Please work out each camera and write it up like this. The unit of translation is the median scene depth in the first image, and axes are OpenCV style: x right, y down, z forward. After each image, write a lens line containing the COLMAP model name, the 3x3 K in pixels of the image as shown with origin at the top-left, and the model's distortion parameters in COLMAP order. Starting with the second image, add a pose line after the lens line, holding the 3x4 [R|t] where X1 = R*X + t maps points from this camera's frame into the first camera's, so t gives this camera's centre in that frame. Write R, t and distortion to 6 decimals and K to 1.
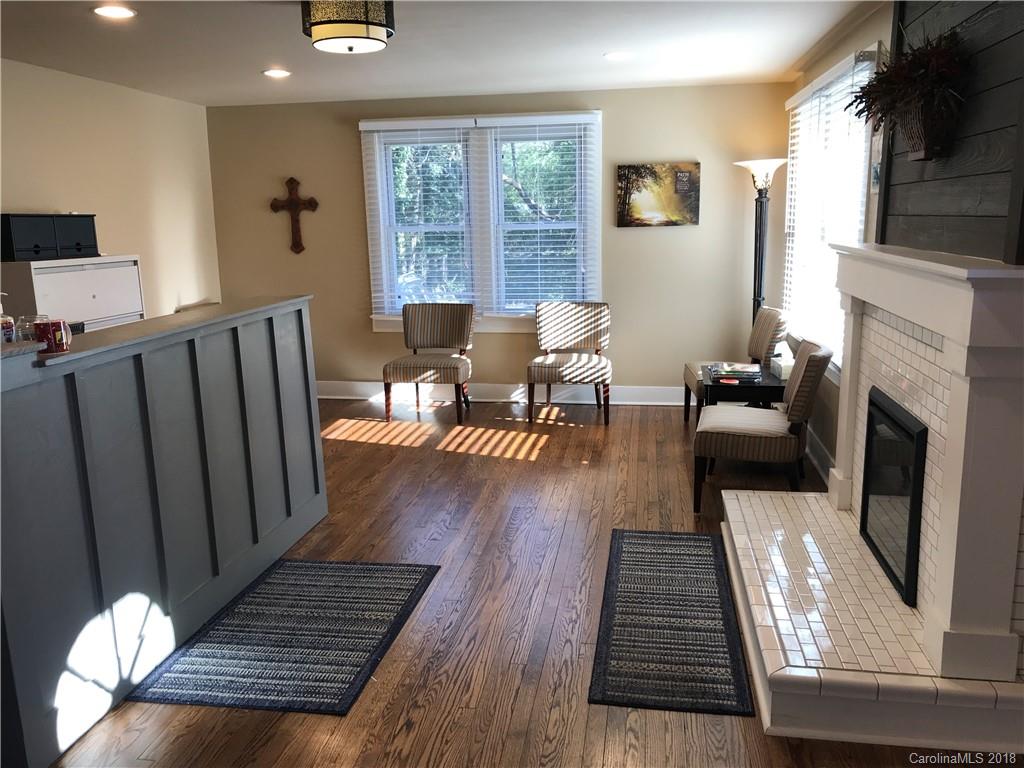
lens RADIAL K [[842.1, 0, 517.7], [0, 842.1, 392.1], [0, 0, 1]] dist [0.038392, -0.056365]
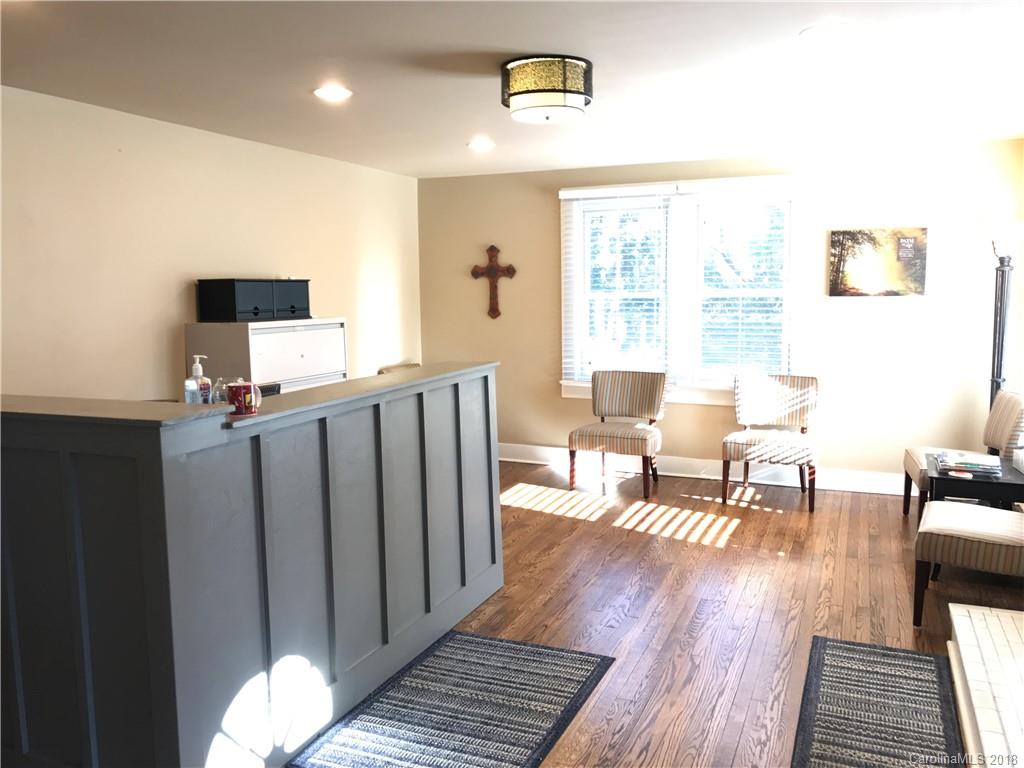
lens RADIAL K [[842.1, 0, 515.6], [0, 842.1, 385.8], [0, 0, 1]] dist [0.038392, -0.056365]
pose [[0.971649, 0.038404, -0.233290, 0.005712], [-0.057344, 0.995537, -0.074953, -0.012086], [0.229370, 0.086206, 0.969514, 0.041745]]
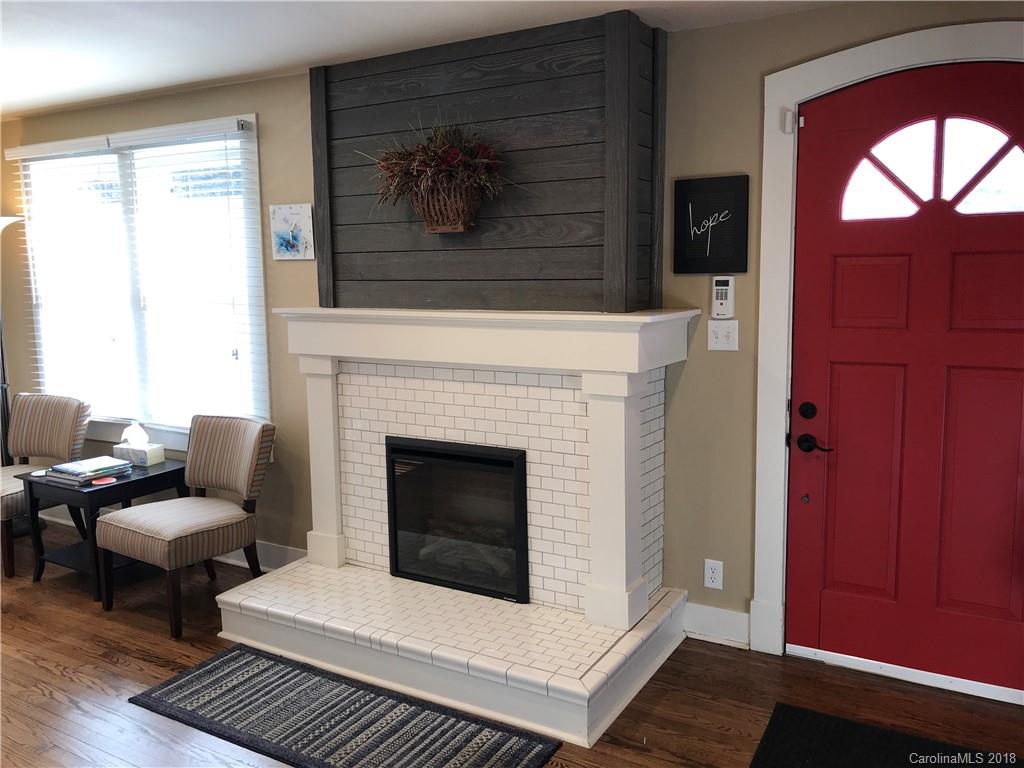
lens RADIAL K [[842.1, 0, 503.7], [0, 842.1, 383.1], [0, 0, 1]] dist [0.038392, -0.056365]
pose [[0.361312, -0.120456, 0.924632, -0.377531], [0.203438, 0.977915, 0.047901, -0.069380], [-0.909982, 0.170798, 0.377838, 0.330904]]
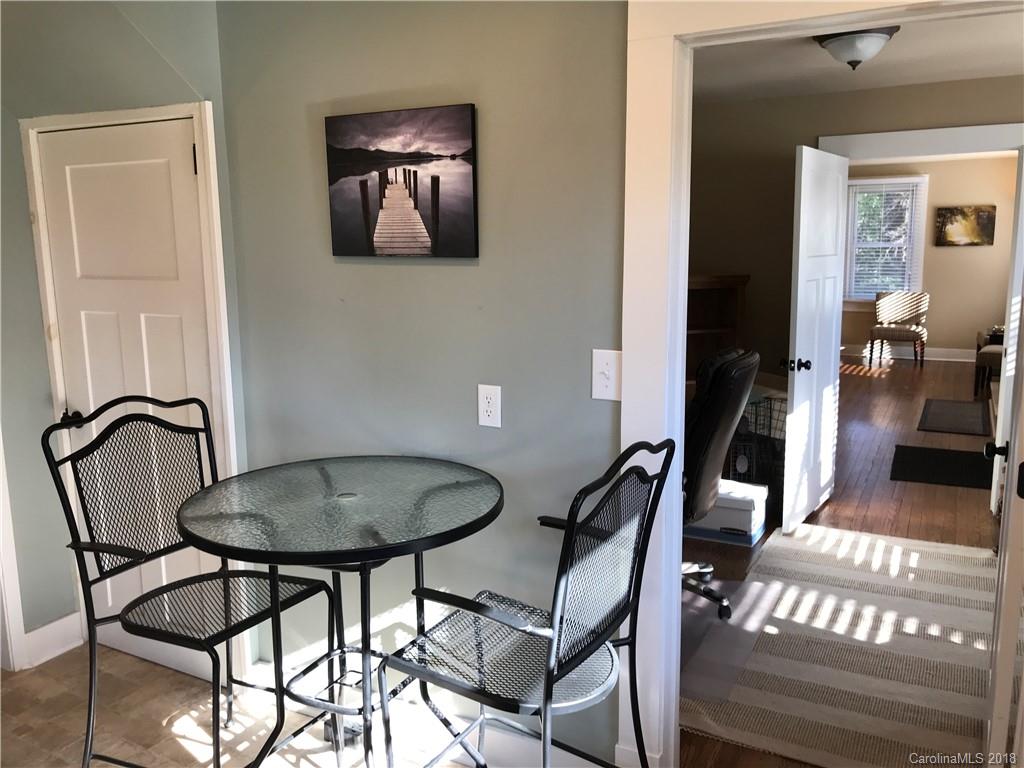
lens RADIAL K [[842.1, 0, 510.5], [0, 842.1, 374.7], [0, 0, 1]] dist [0.038392, -0.056365]
pose [[0.942904, 0.055152, -0.328465, -0.137001], [-0.069655, 0.997040, -0.032542, 0.211537], [0.325698, 0.053563, 0.943955, -1.040832]]
